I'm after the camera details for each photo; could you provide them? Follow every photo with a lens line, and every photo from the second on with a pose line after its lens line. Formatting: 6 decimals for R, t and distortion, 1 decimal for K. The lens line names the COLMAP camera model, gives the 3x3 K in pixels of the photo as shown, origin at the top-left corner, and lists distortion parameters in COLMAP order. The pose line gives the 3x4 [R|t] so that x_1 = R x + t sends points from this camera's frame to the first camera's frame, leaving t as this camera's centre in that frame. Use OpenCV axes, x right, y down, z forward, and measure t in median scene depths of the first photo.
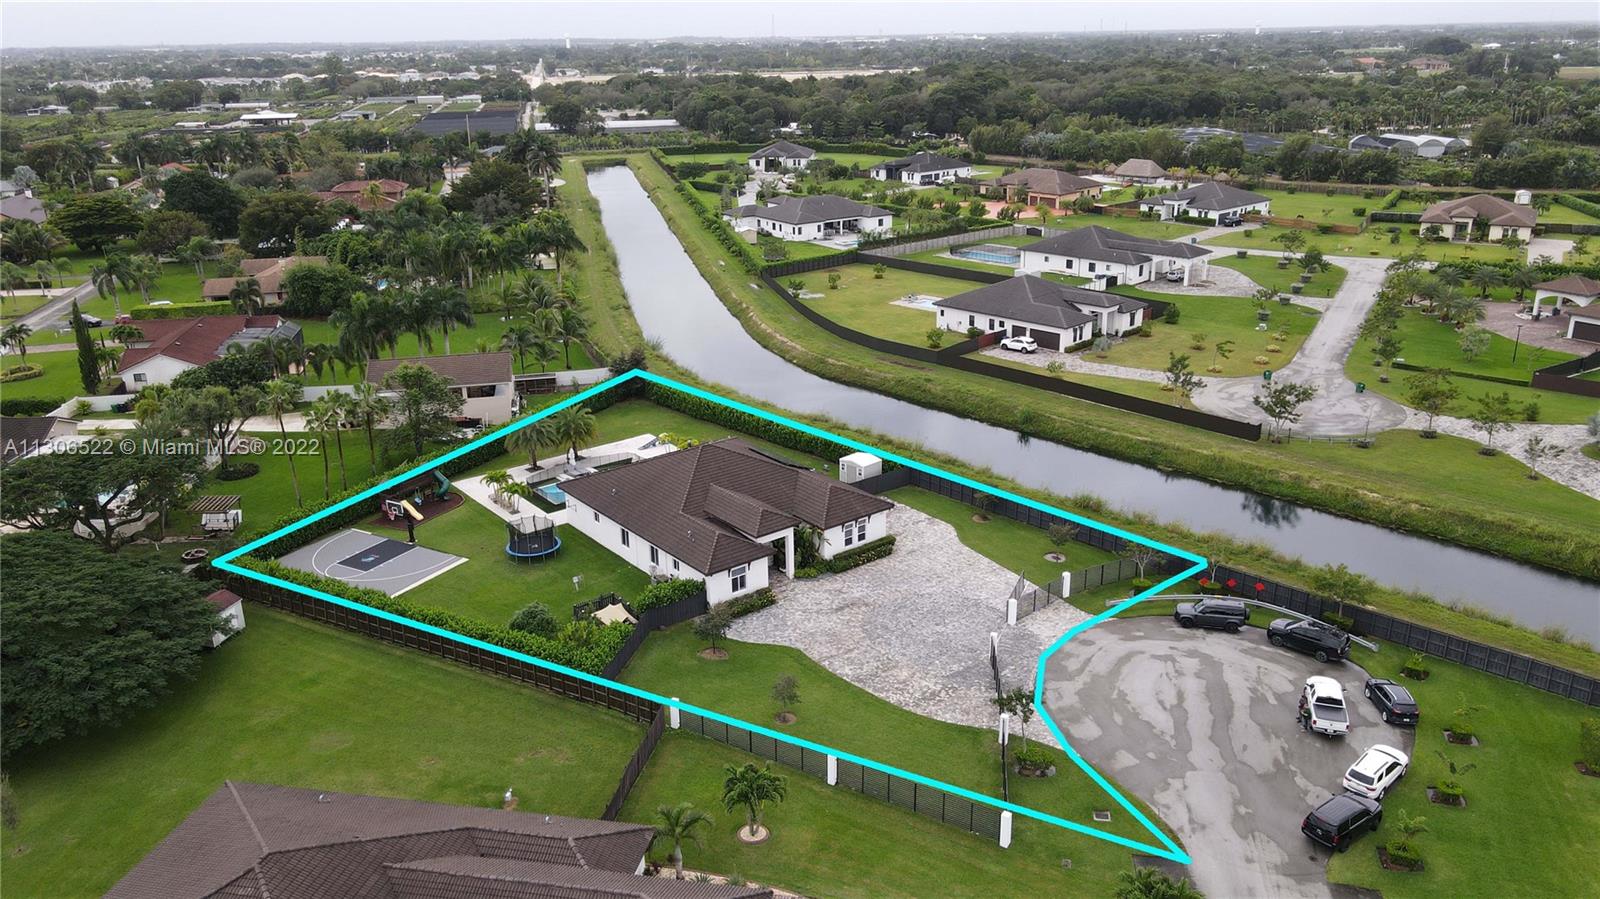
lens RADIAL K [[1163.6, 0, 800.0], [0, 1163.6, 451.0], [0, 0, 1]] dist [-0.005389, -0.000102]
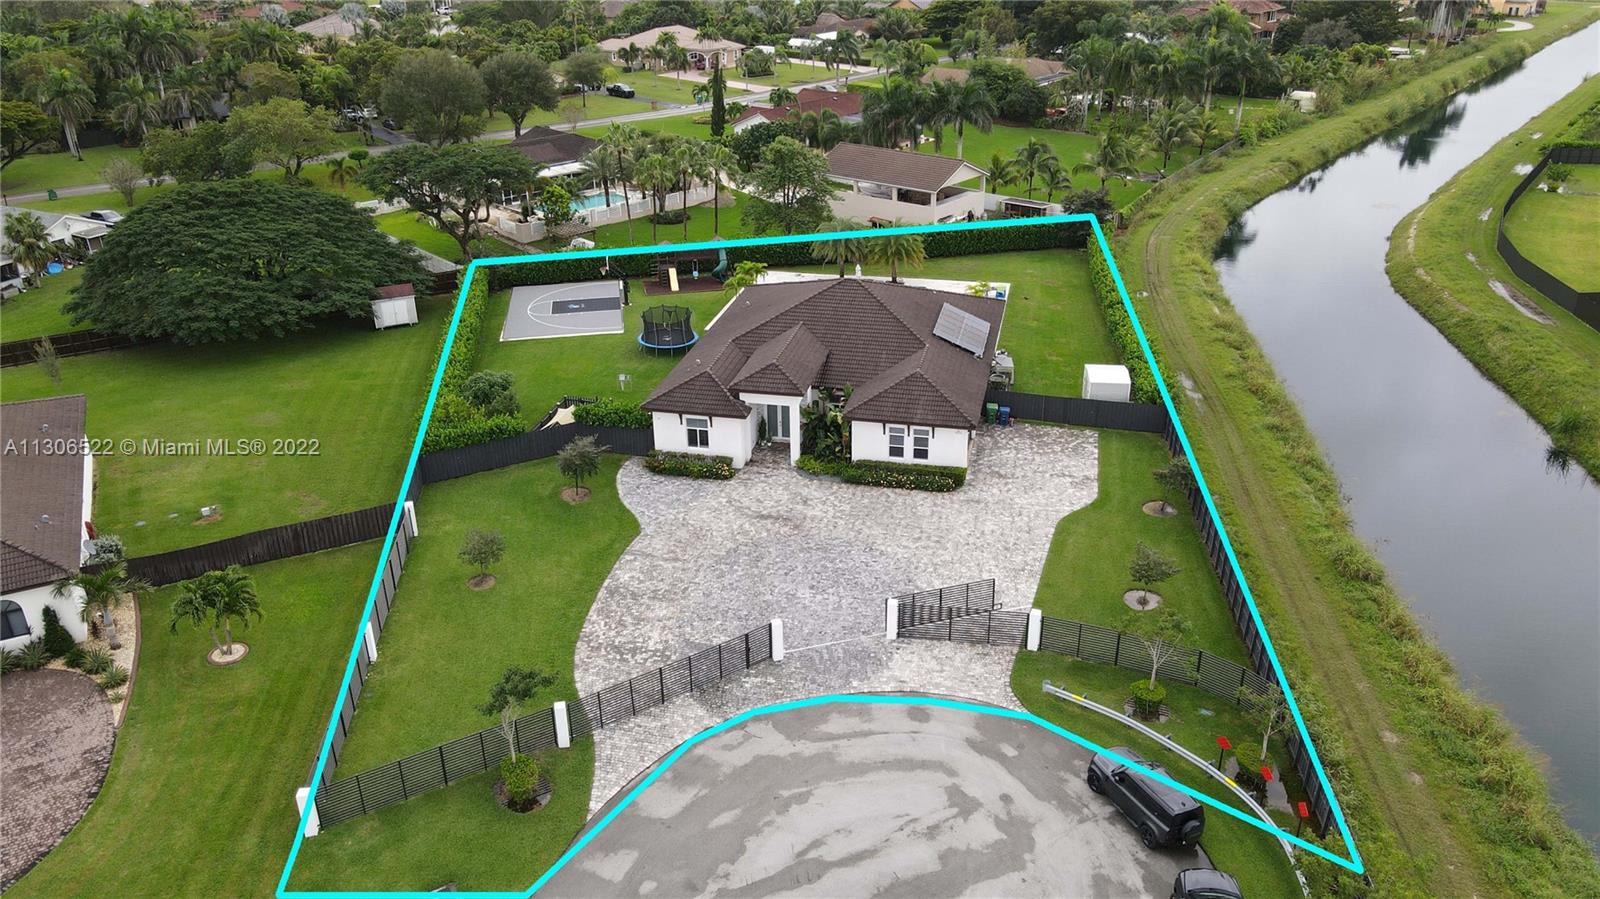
lens RADIAL K [[1163.6, 0, 800.3], [0, 1163.6, 448.4], [0, 0, 1]] dist [-0.005389, -0.000102]
pose [[0.639659, 0.340340, -0.689206, 0.514918], [-0.260386, 0.939564, 0.222304, -0.068604], [0.723212, 0.037261, 0.689621, 0.498393]]
